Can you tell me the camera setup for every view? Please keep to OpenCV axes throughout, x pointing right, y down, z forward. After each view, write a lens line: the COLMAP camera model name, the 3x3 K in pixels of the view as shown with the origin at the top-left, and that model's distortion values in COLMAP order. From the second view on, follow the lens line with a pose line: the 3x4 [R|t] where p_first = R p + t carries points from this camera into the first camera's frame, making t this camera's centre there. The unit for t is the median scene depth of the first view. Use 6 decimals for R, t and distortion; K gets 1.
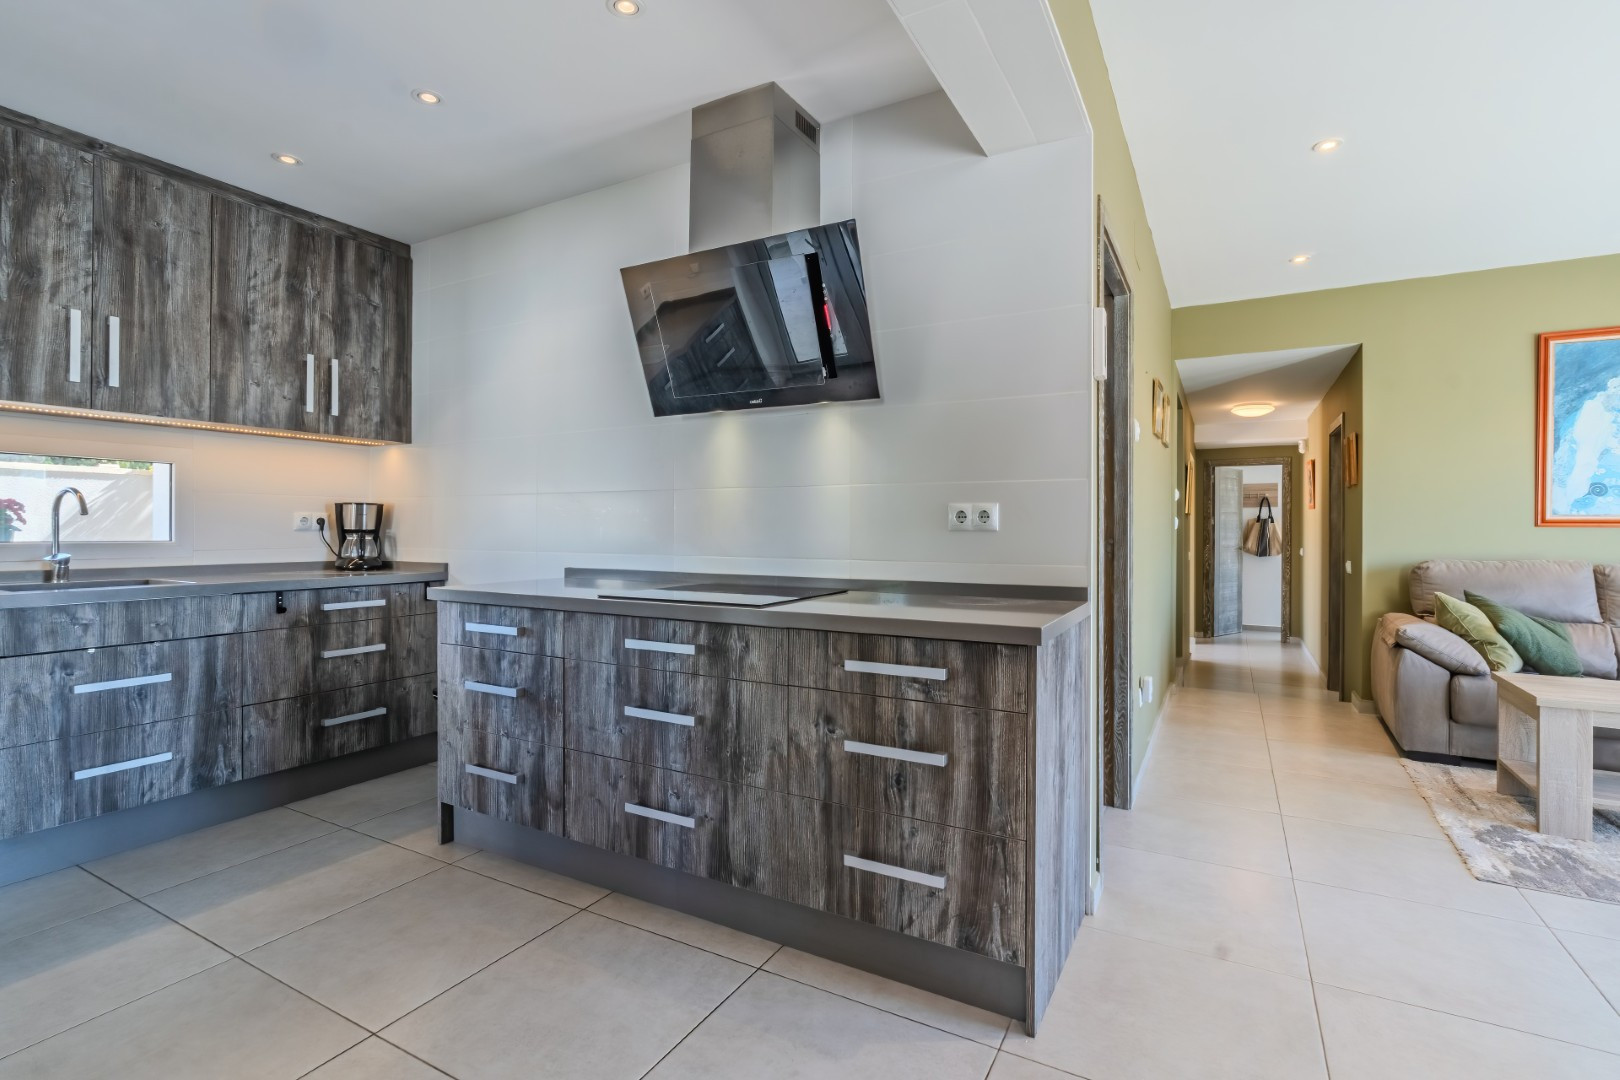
lens RADIAL K [[754.7, 0, 831.4], [0, 754.7, 544.3], [0, 0, 1]] dist [-0.014200, 0.003682]
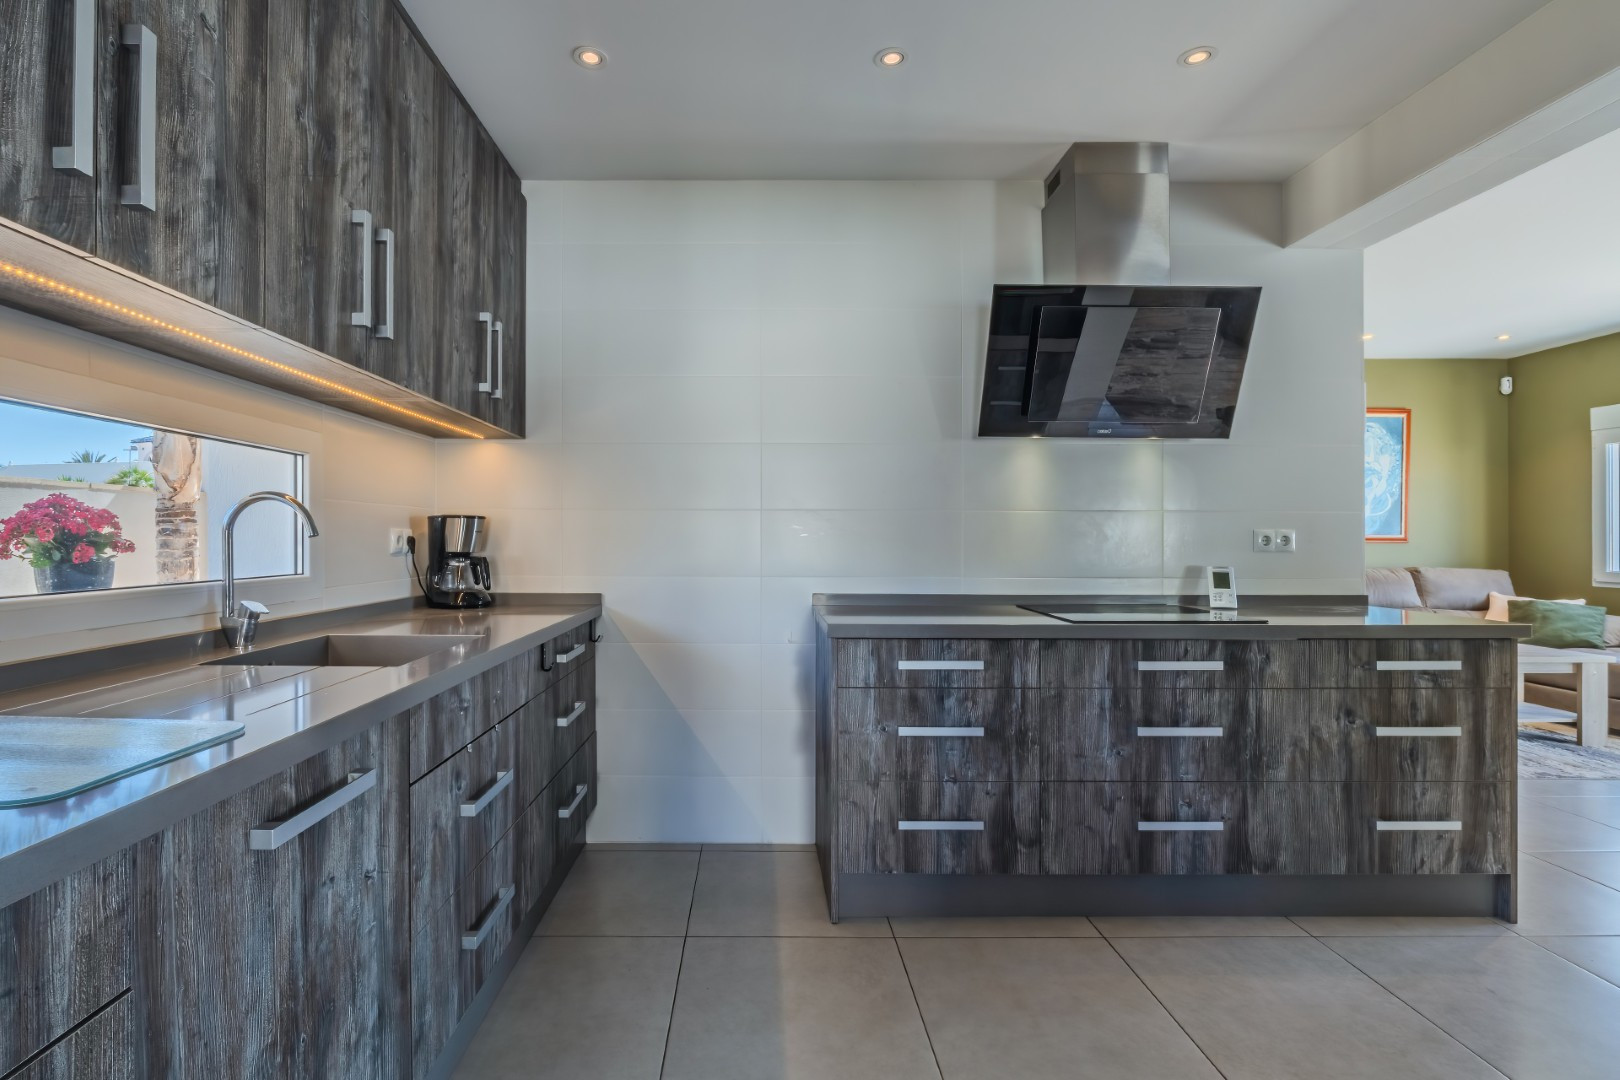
lens RADIAL K [[754.7, 0, 750.8], [0, 754.7, 544.0], [0, 0, 1]] dist [-0.014200, 0.003682]
pose [[0.879193, -0.004698, 0.476443, -0.864599], [0.009949, 0.999914, -0.008499, -0.021941], [-0.476362, 0.012212, 0.879164, 0.246878]]
